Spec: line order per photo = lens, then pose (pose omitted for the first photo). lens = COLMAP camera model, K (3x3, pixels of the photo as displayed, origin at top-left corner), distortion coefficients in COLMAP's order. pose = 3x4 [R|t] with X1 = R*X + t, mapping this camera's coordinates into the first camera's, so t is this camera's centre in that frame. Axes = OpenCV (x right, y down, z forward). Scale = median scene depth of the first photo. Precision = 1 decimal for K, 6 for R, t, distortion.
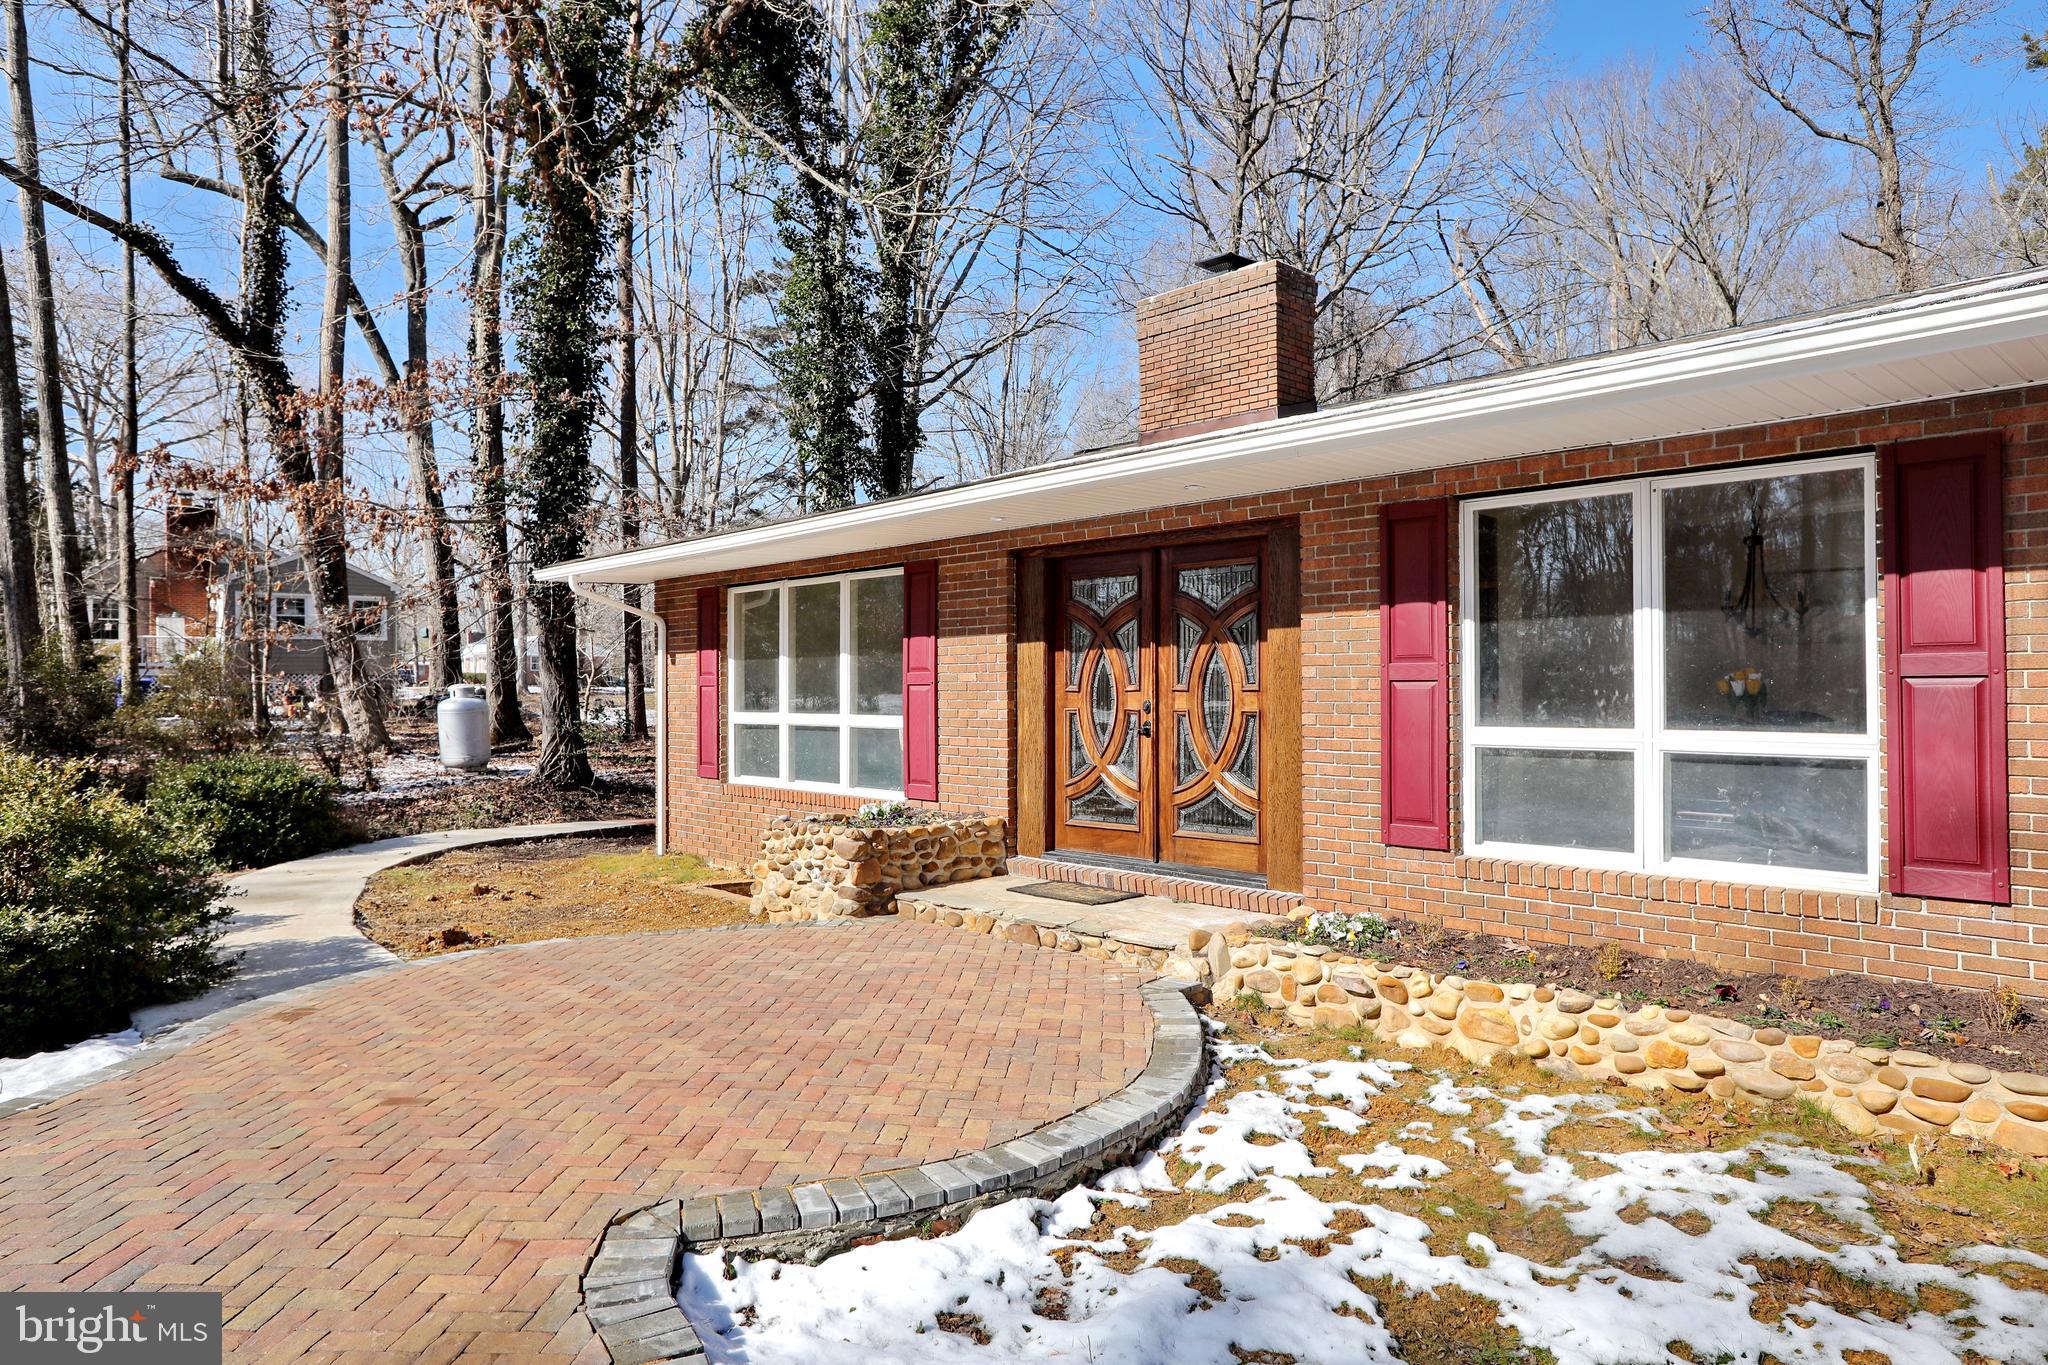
lens RADIAL K [[1219.3, 0, 1039.5], [0, 1219.3, 677.9], [0, 0, 1]] dist [-0.053147, 0.049436]
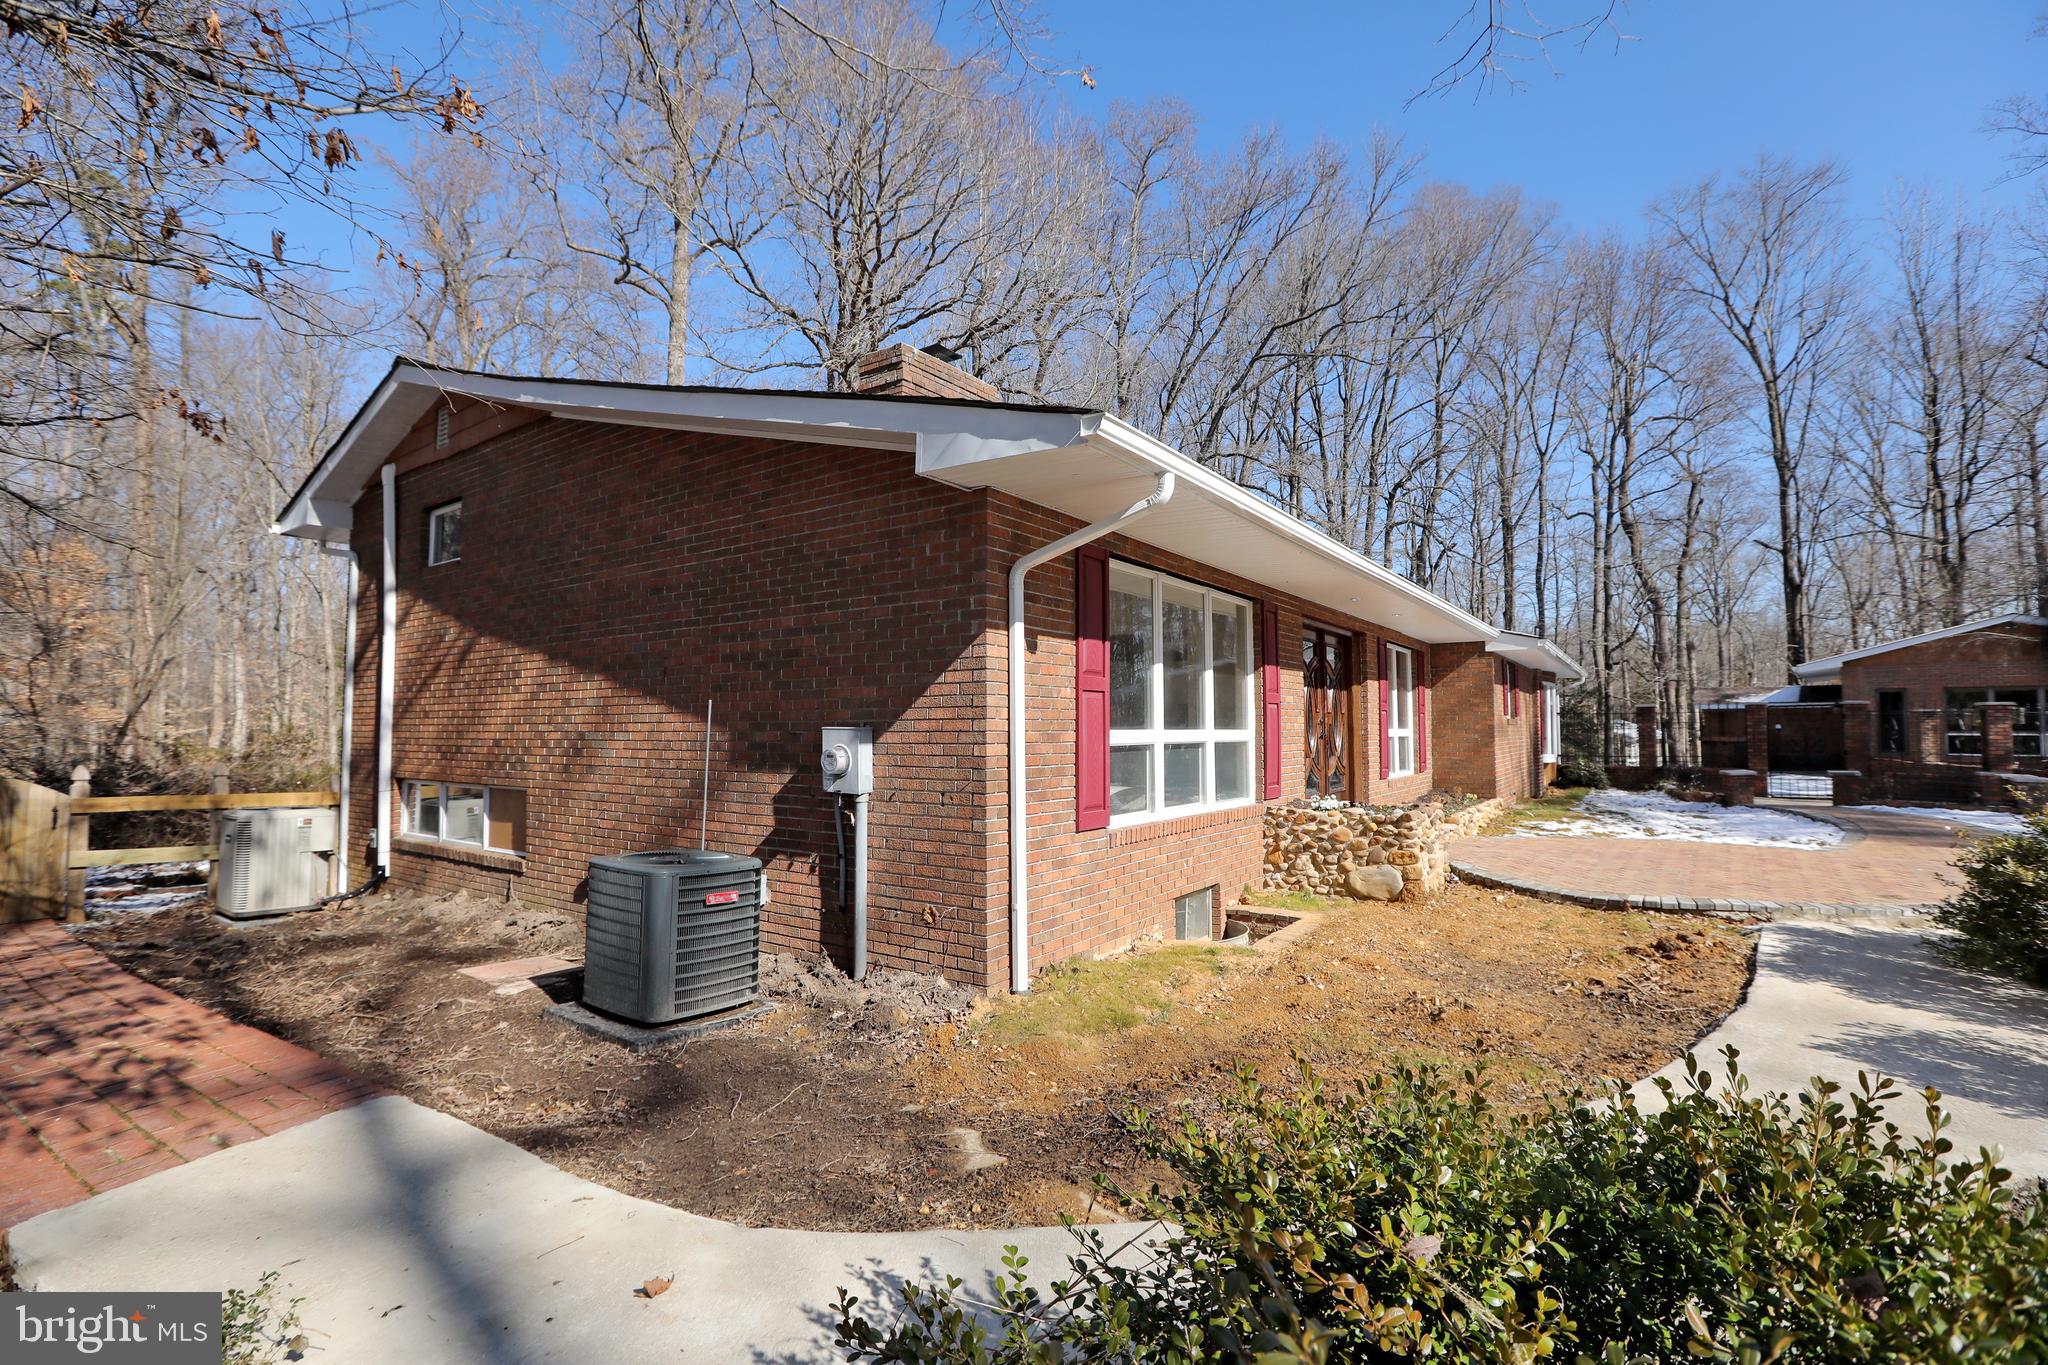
lens RADIAL K [[954.5, 0, 1013.8], [0, 954.5, 686.7], [0, 0, 1]] dist [-0.057016, 0.021222]
pose [[-0.184965, 0.042916, 0.981808, -1.322408], [-0.015314, 0.998799, -0.046543, 0.049106], [-0.982626, -0.023644, -0.184086, 1.924394]]
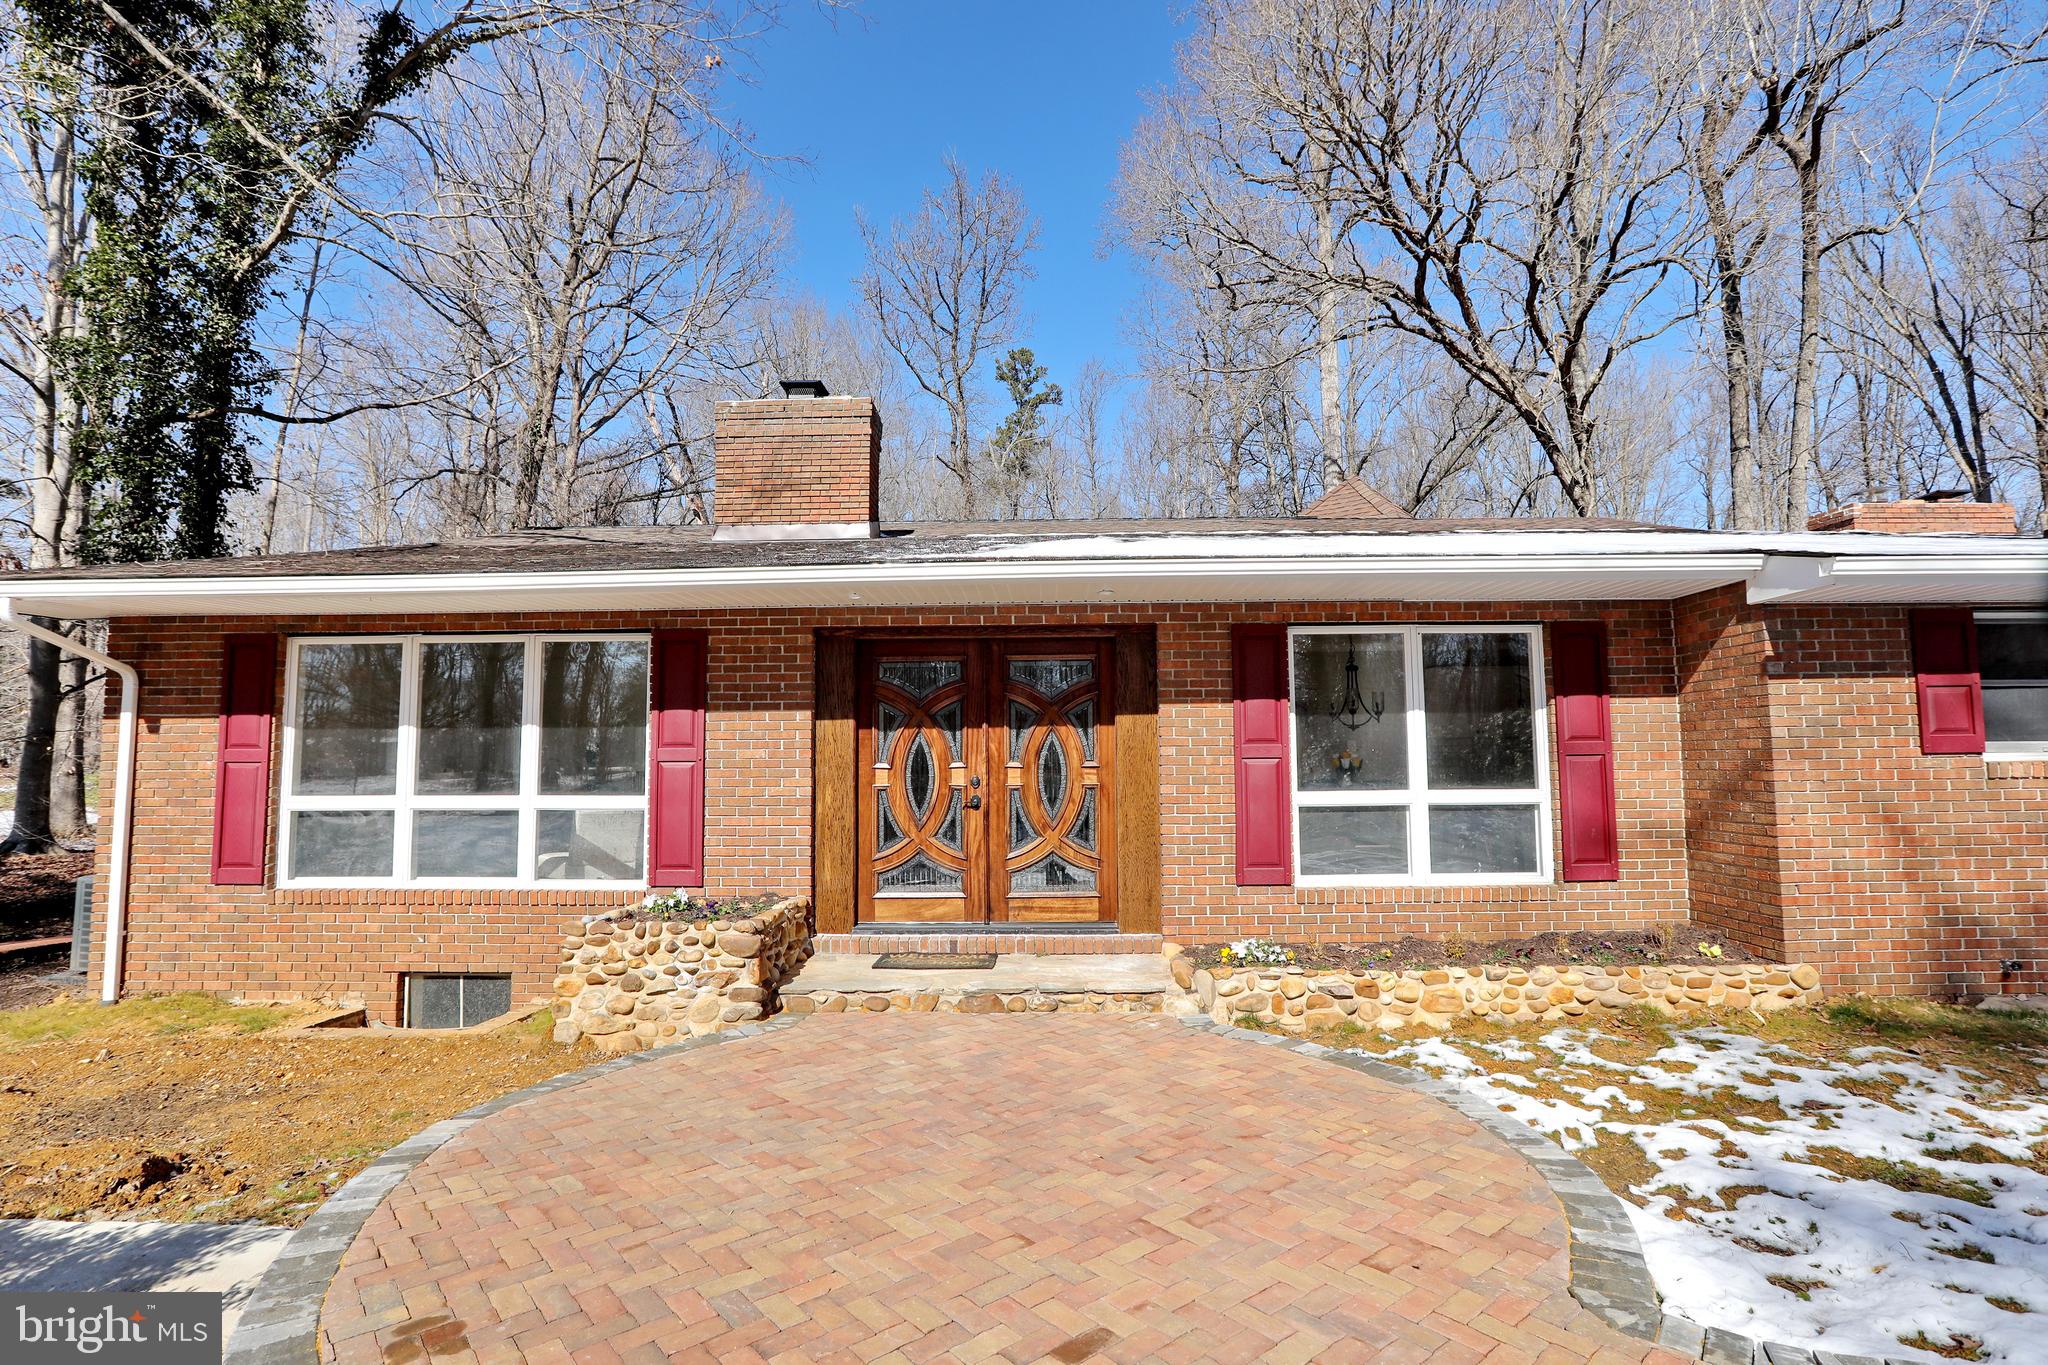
lens RADIAL K [[1015.0, 0, 1012.2], [0, 1015.0, 683.4], [0, 0, 1]] dist [-0.060235, 0.030887]
pose [[0.715344, 0.055033, 0.696602, -0.612083], [-0.002729, 0.997106, -0.075972, 0.005437], [-0.698767, 0.052445, 0.713424, 0.368085]]
